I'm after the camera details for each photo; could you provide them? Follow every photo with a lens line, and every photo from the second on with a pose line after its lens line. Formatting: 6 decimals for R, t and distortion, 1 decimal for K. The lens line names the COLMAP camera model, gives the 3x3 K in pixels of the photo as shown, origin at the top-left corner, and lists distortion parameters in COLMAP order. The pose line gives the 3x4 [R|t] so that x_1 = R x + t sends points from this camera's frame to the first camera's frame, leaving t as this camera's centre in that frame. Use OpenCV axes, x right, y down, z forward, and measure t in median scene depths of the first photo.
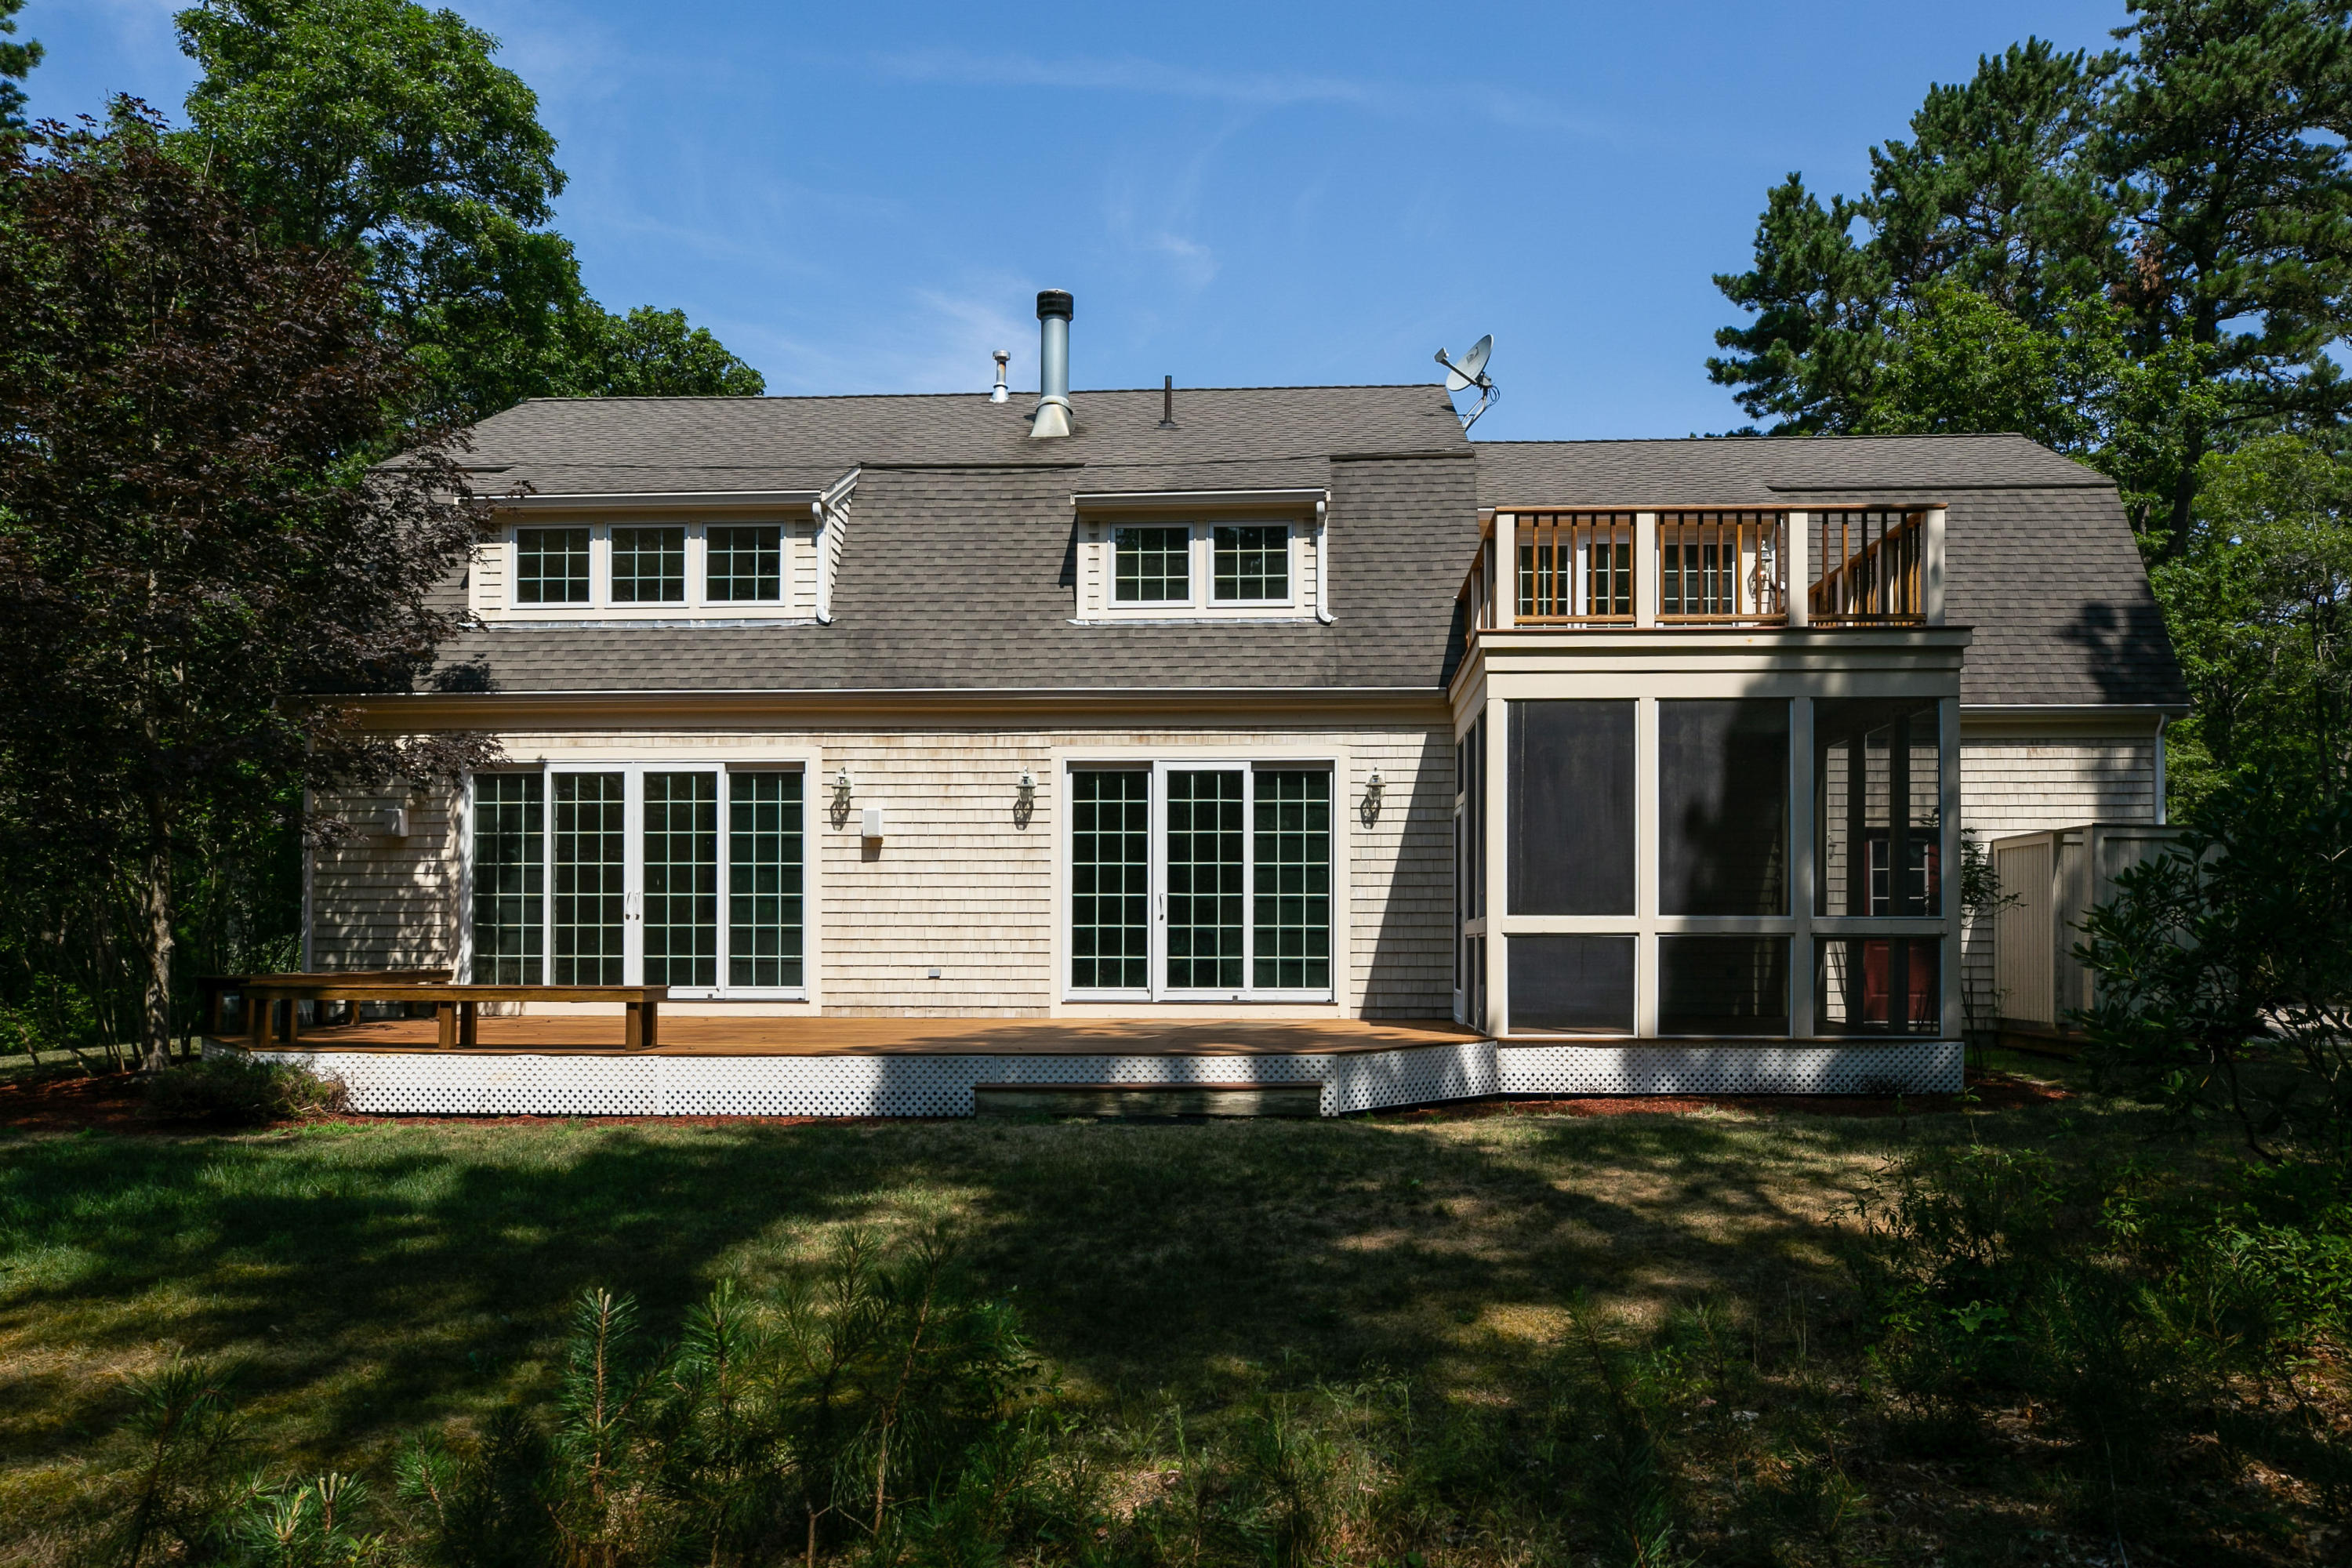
lens RADIAL K [[1311.6, 0, 1176.6], [0, 1311.6, 937.1], [0, 0, 1]] dist [-0.000666, -0.000164]
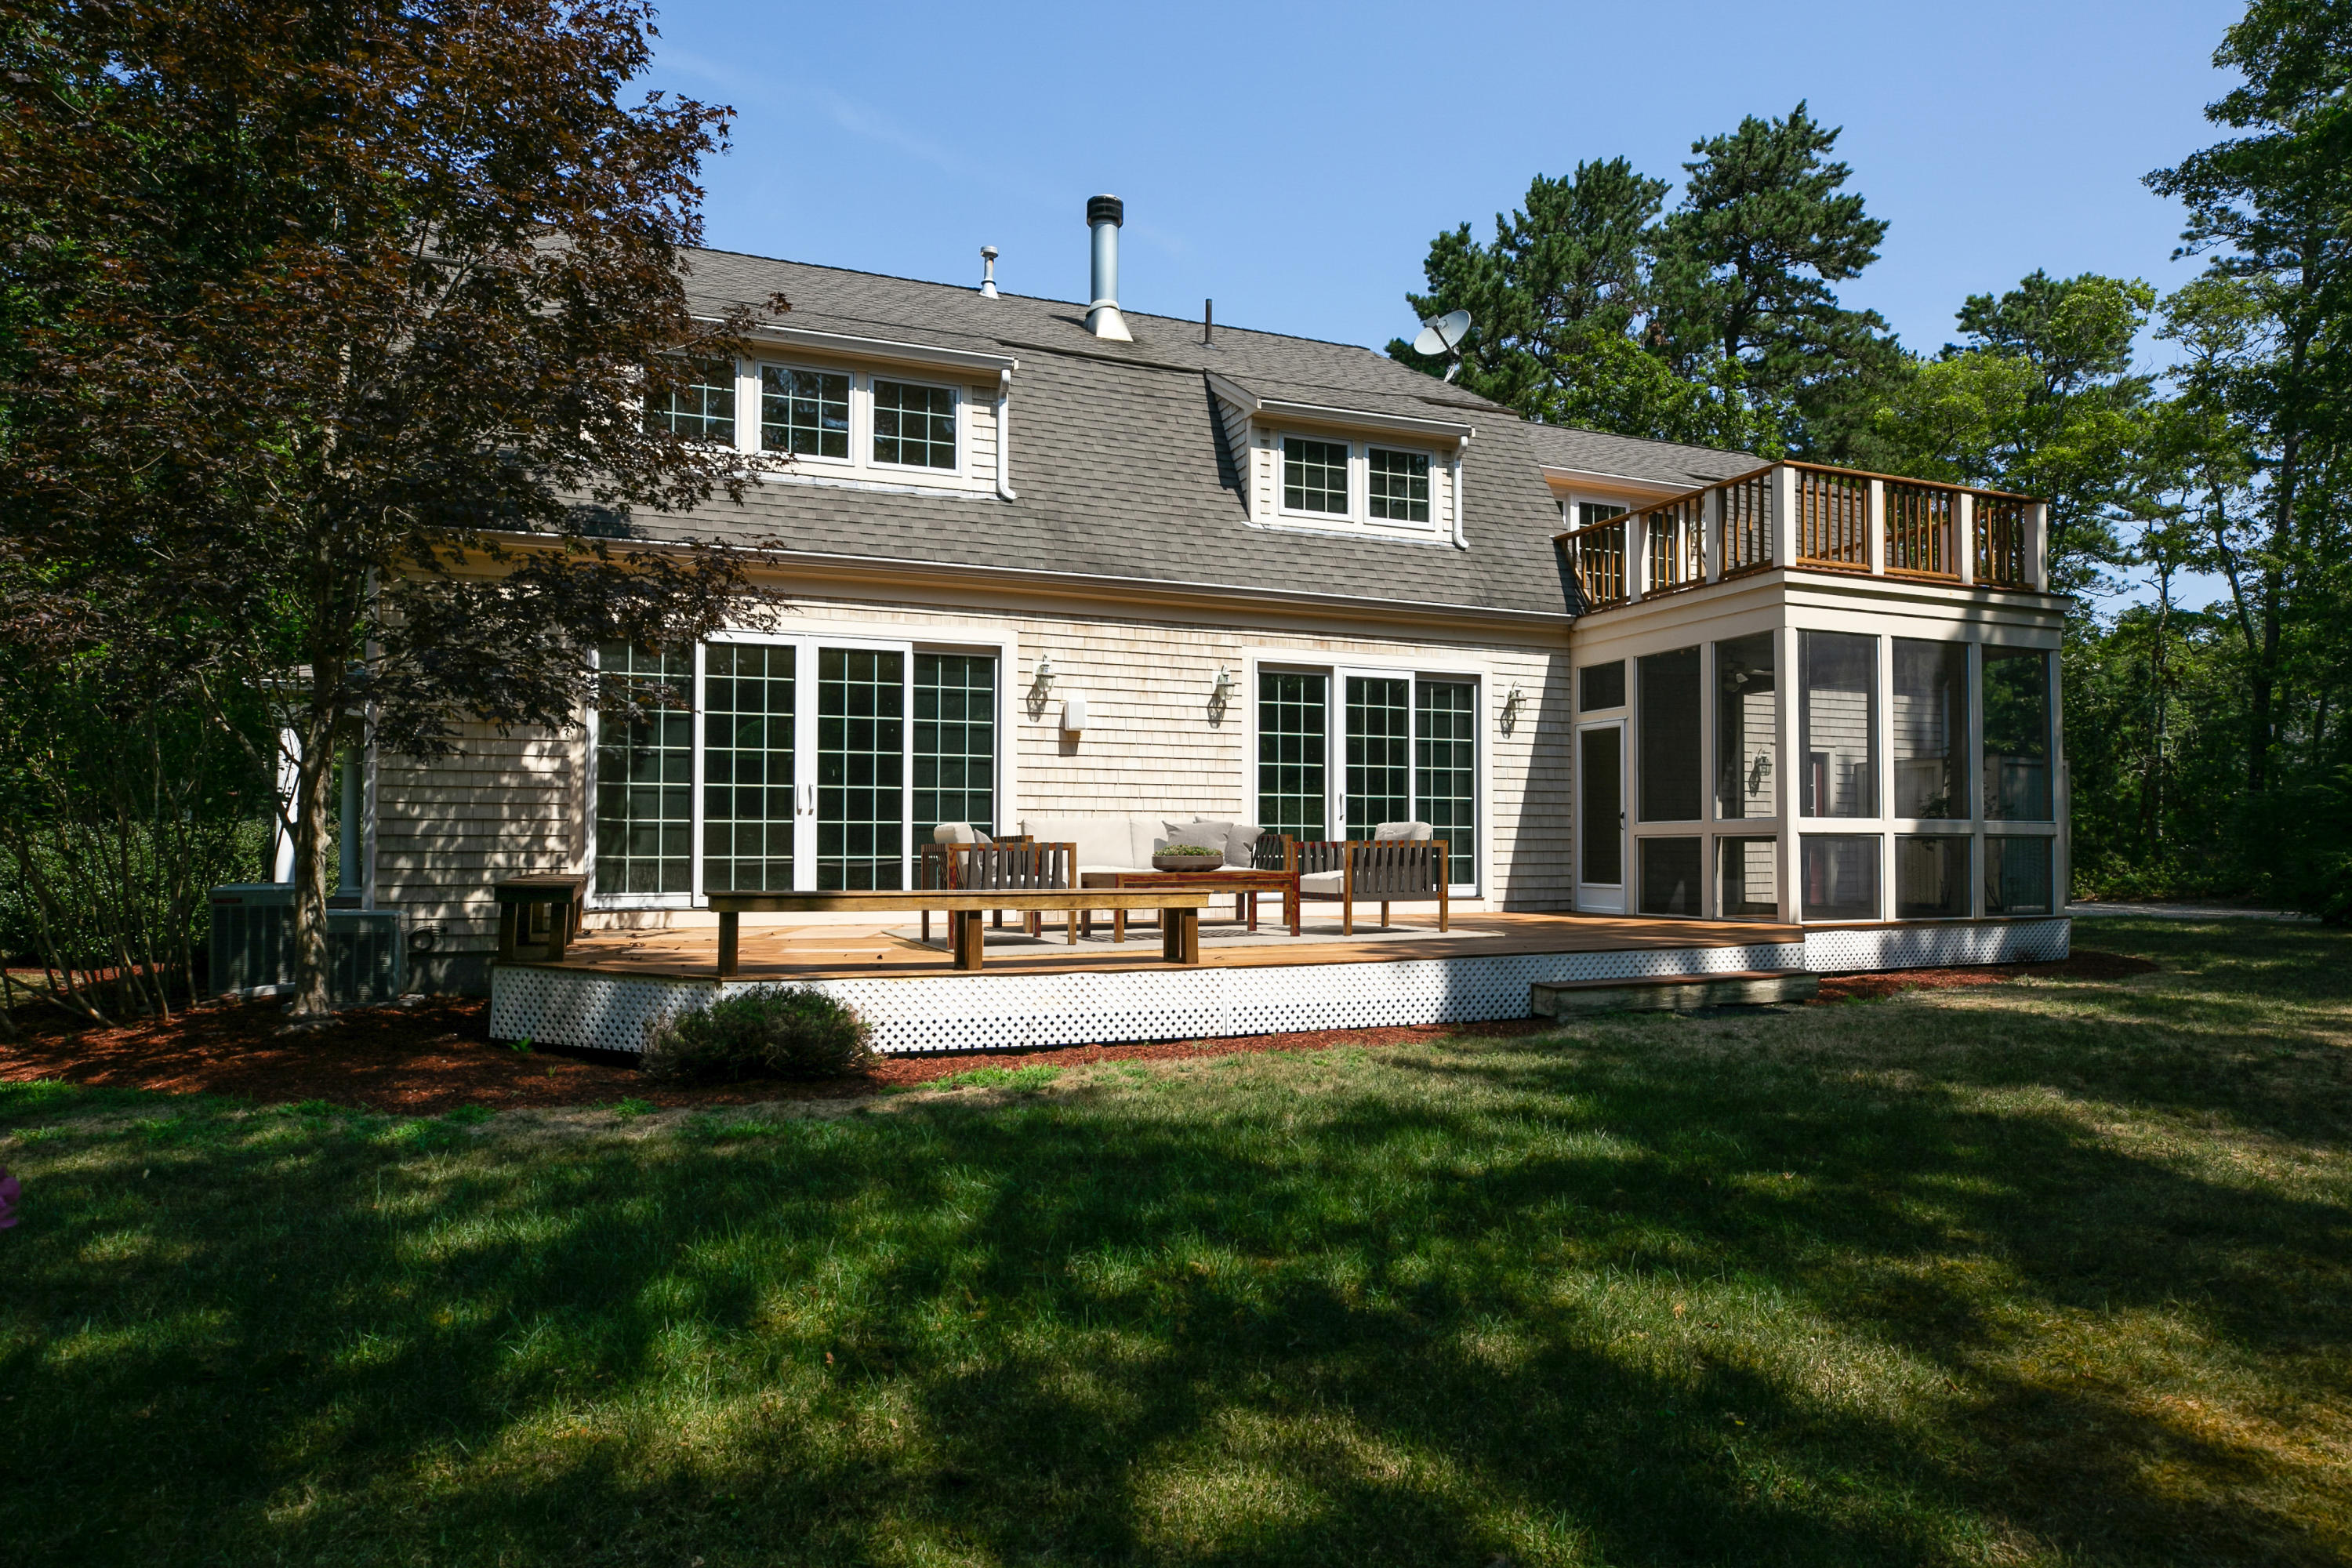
lens RADIAL K [[1182.5, 0, 1174.8], [0, 1182.5, 826.5], [0, 0, 1]] dist [-0.013455, 0.000131]
pose [[0.932319, 0.005639, 0.361594, -0.468725], [-0.001072, 0.999917, -0.012828, 0.003951], [-0.361637, 0.011572, 0.932247, 0.179587]]
